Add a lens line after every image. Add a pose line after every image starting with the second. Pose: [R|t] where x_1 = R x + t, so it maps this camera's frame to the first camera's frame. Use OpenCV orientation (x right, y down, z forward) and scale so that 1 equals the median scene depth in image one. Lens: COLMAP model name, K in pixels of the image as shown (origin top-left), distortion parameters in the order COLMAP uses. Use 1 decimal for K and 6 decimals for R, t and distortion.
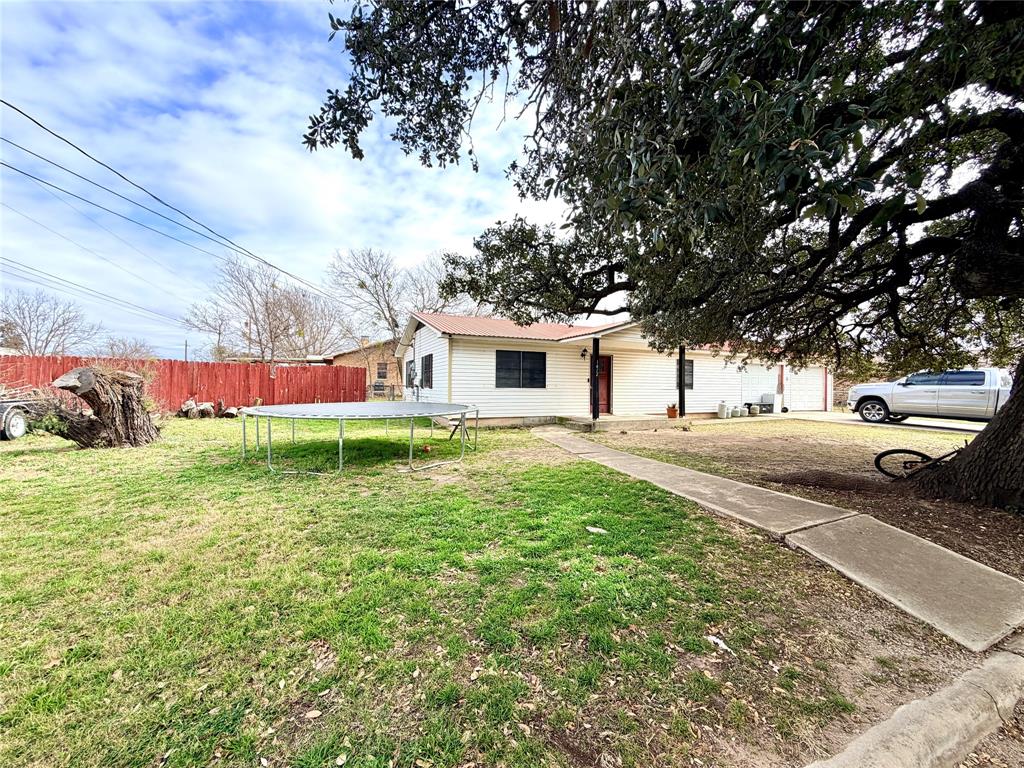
lens RADIAL K [[405.7, 0, 509.3], [0, 405.7, 384.3], [0, 0, 1]] dist [-0.000006, -0.000376]
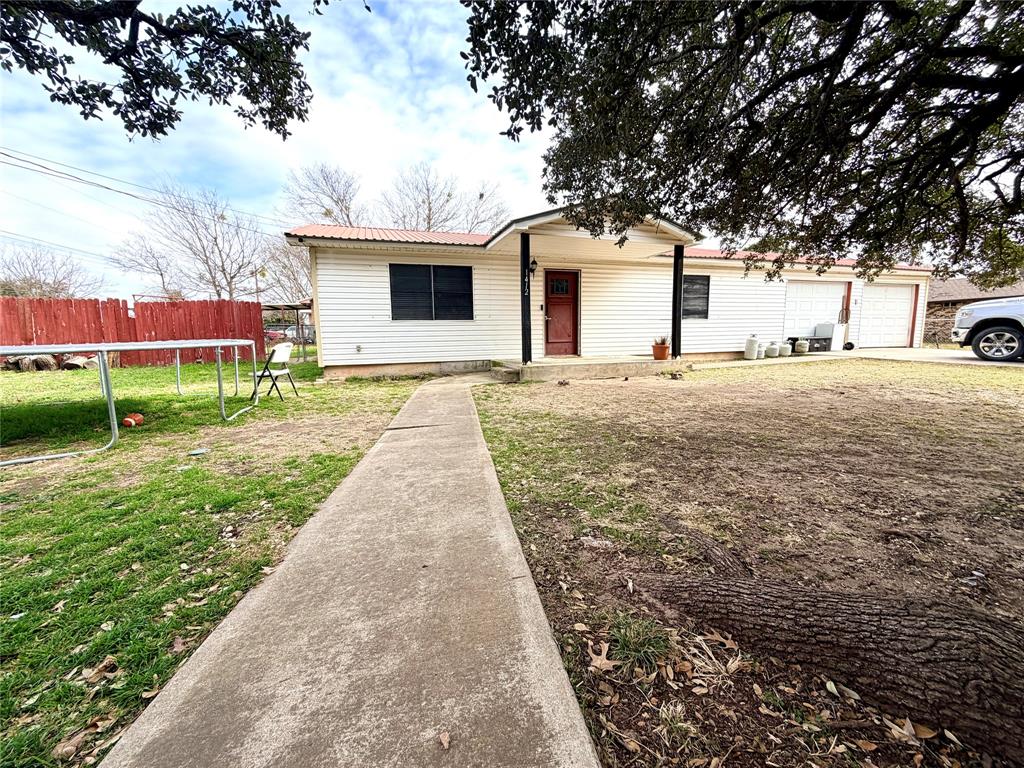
lens RADIAL K [[405.7, 0, 509.3], [0, 405.7, 384.3], [0, 0, 1]] dist [-0.000006, -0.000376]
pose [[0.994023, -0.012191, -0.108490, 0.224050], [0.025836, 0.991786, 0.125271, 0.033363], [0.106072, -0.127325, 0.986173, 0.311112]]
